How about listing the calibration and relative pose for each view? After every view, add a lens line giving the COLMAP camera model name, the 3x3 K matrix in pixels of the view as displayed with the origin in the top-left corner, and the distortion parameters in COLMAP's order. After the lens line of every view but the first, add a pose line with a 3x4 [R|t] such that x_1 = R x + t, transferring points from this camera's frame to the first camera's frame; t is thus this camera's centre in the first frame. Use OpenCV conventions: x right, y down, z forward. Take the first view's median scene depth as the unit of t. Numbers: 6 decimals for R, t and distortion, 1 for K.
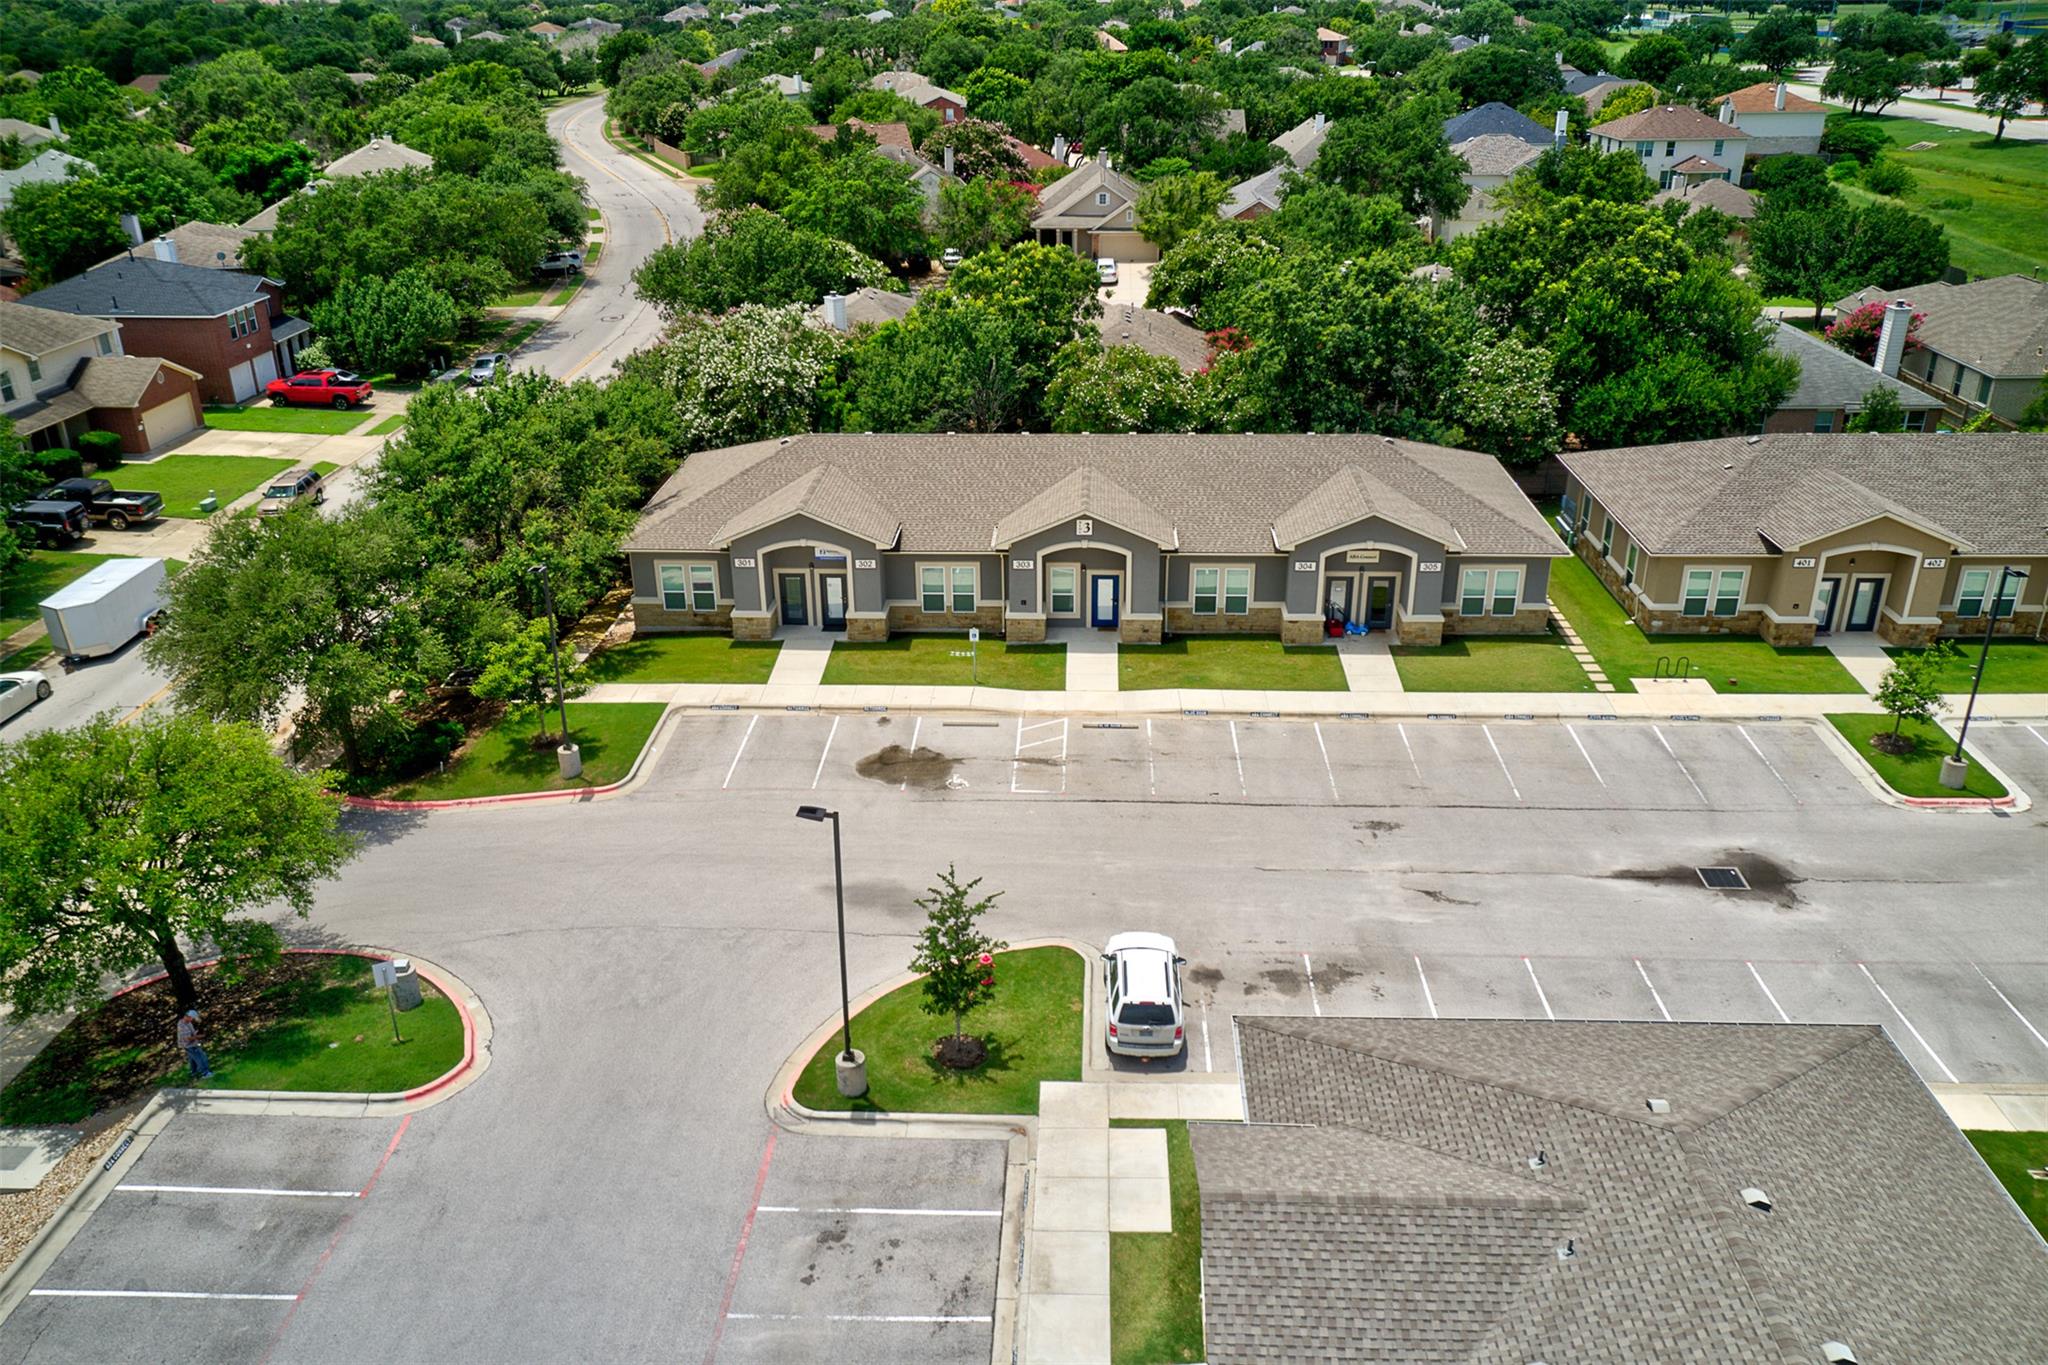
lens RADIAL K [[1578.4, 0, 1024.0], [0, 1578.4, 682.5], [0, 0, 1]] dist [0.001543, 0.006048]
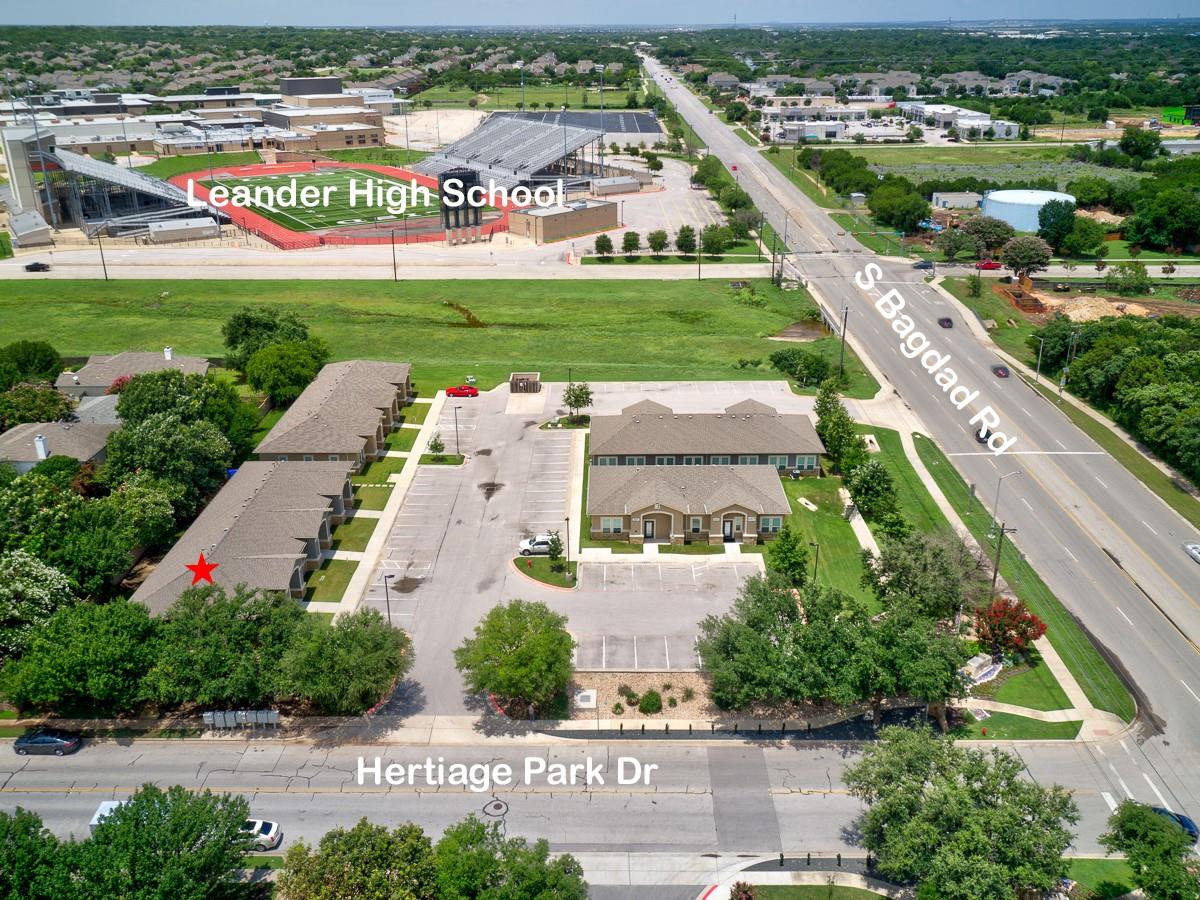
lens RADIAL K [[1041.1, 0, 600.0], [0, 1041.1, 450.0], [0, 0, 1]] dist [0.001072, 0.016537]
pose [[-0.036031, -0.367765, 0.929220, -1.690710], [0.413747, 0.840901, 0.348854, -0.650456], [-0.909678, 0.397032, 0.121863, 0.267226]]
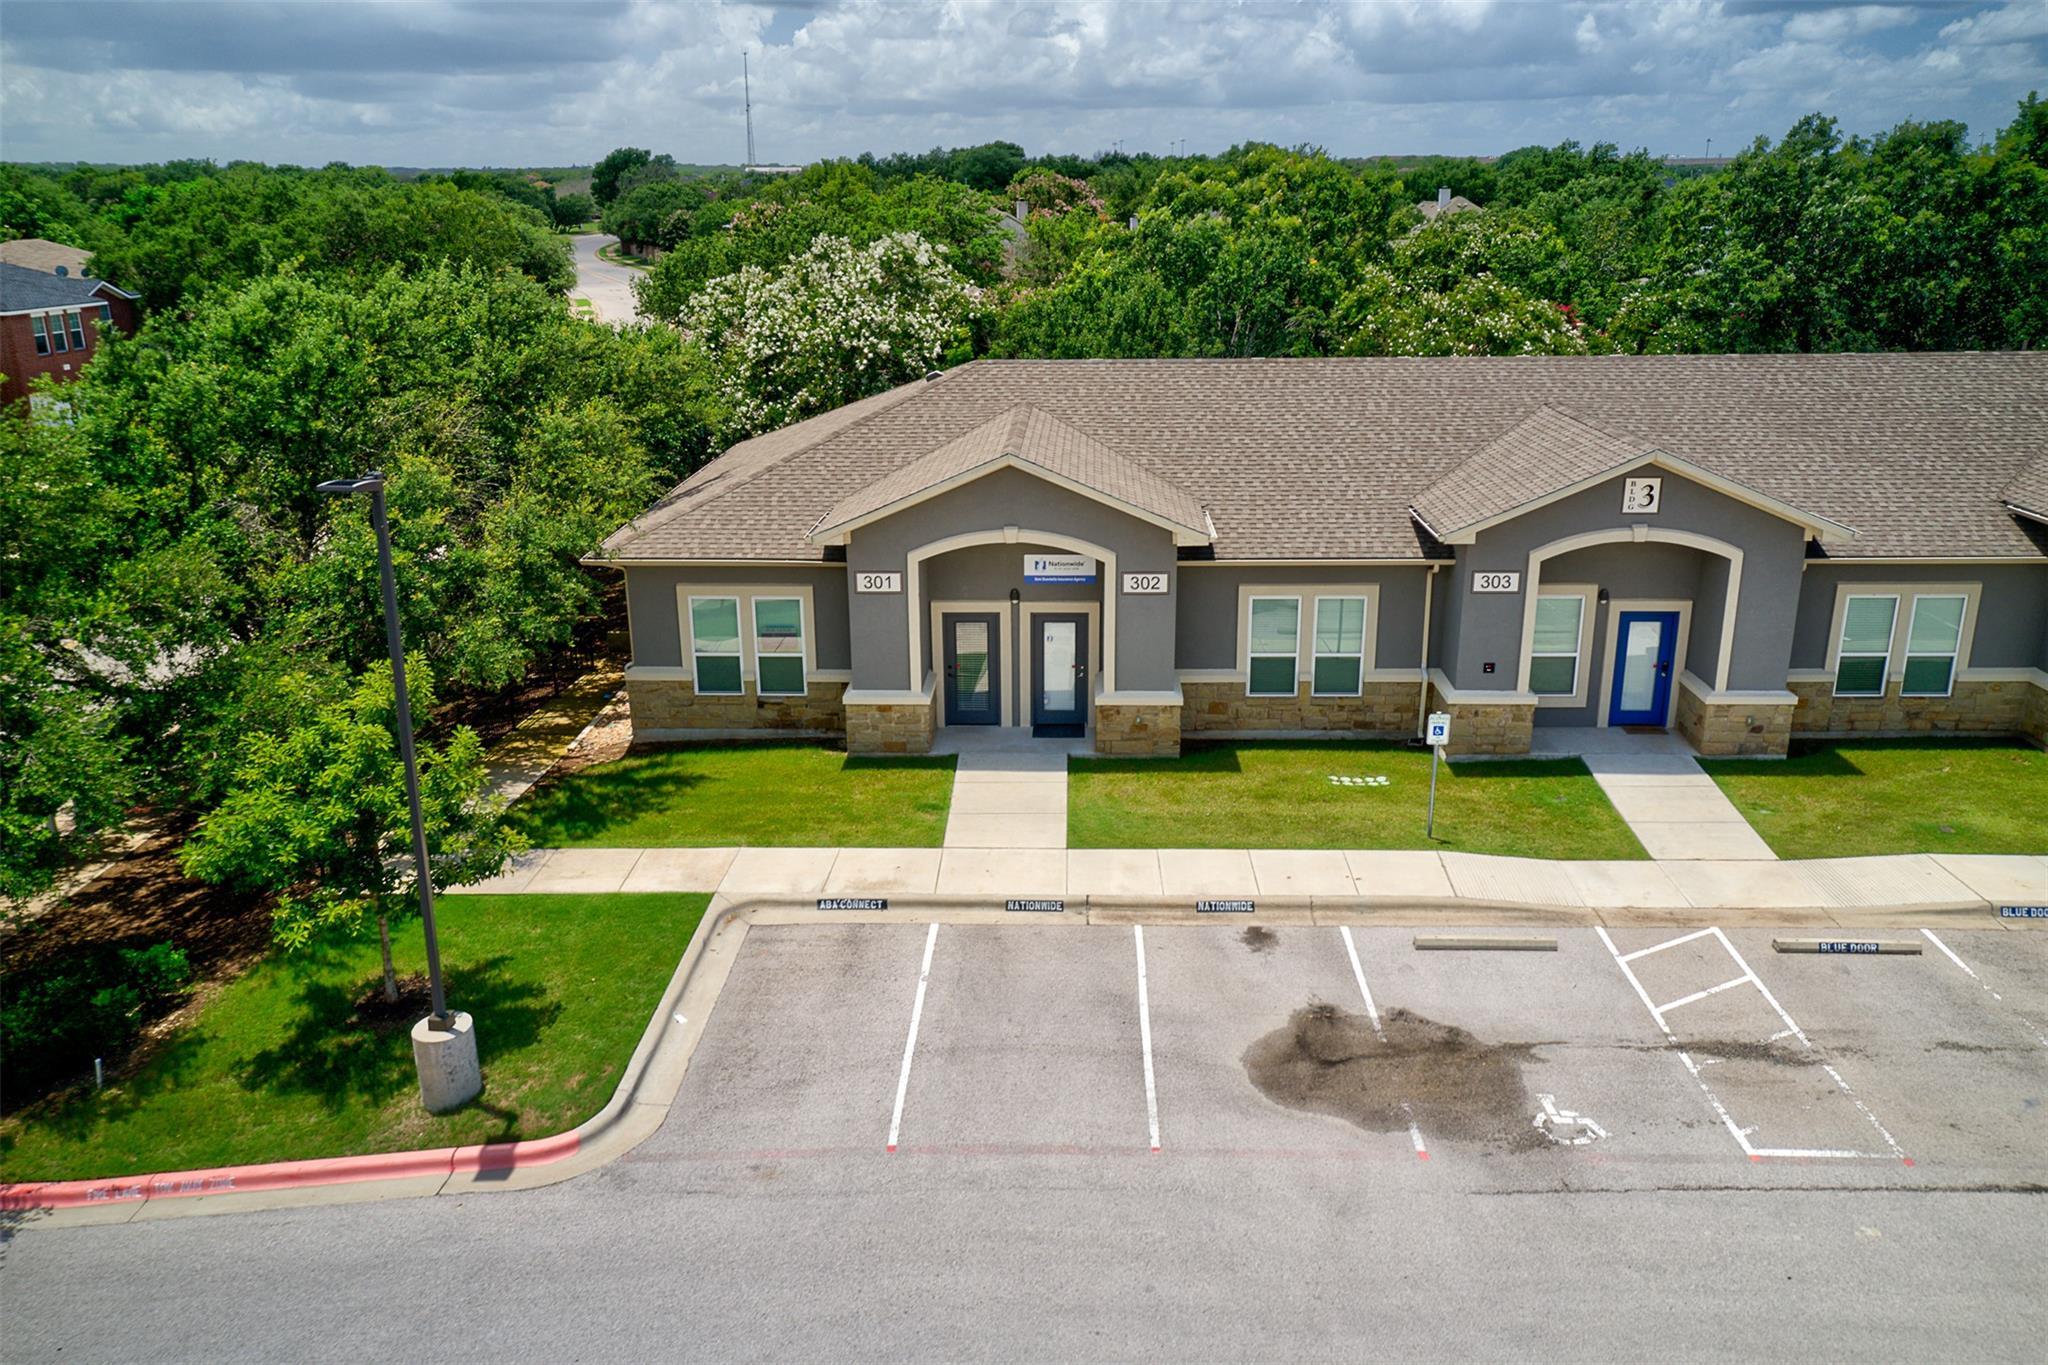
lens RADIAL K [[1578.4, 0, 1024.0], [0, 1578.4, 682.5], [0, 0, 1]] dist [0.001543, 0.006048]
pose [[0.999938, -0.002667, 0.010813, -0.143826], [0.003917, 0.993098, -0.117225, 0.006700], [-0.010426, 0.117260, 0.993046, 0.565512]]
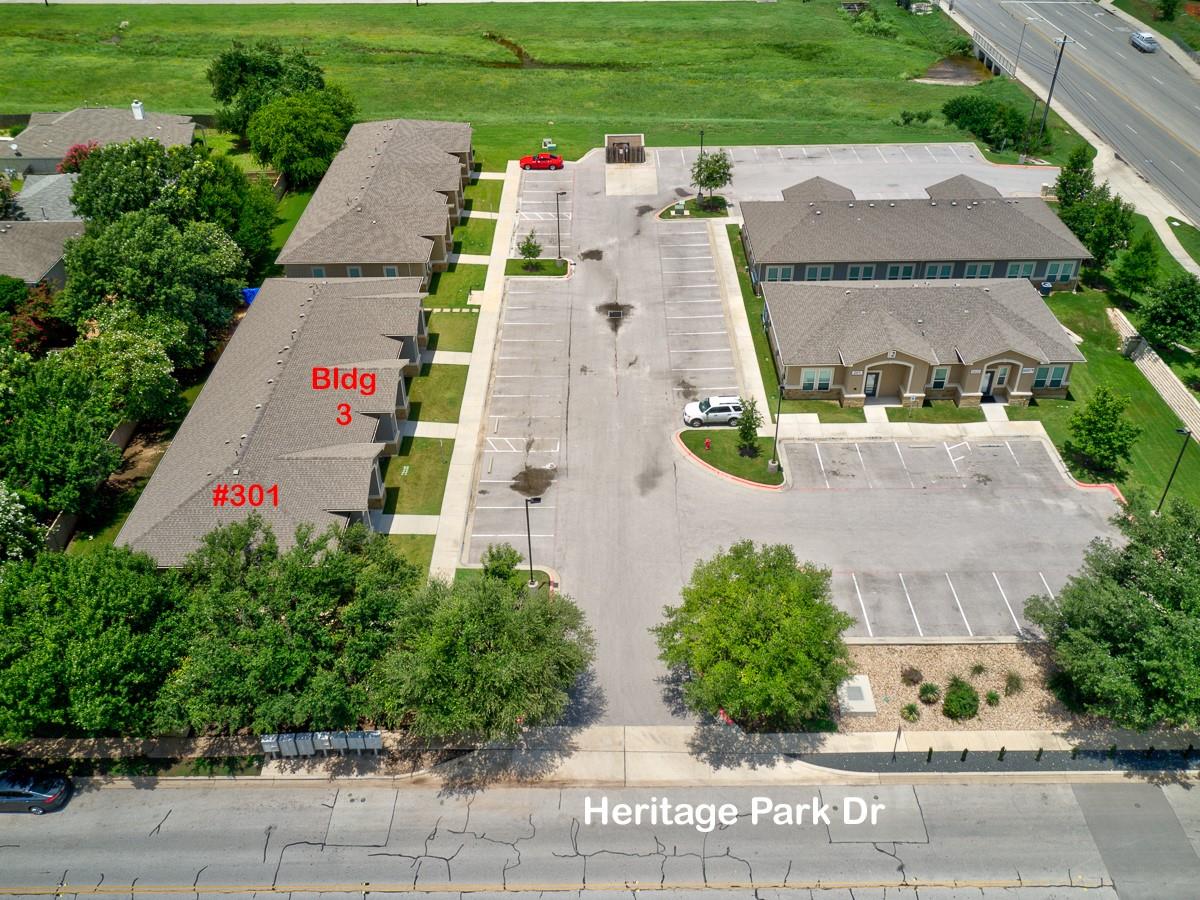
lens RADIAL K [[1041.1, 0, 600.0], [0, 1041.1, 450.0], [0, 0, 1]] dist [0.001072, 0.016537]
pose [[-0.043948, -0.577482, 0.815219, -1.052806], [0.418170, 0.730451, 0.539977, -0.612310], [-0.907305, 0.364631, 0.209384, 0.549003]]
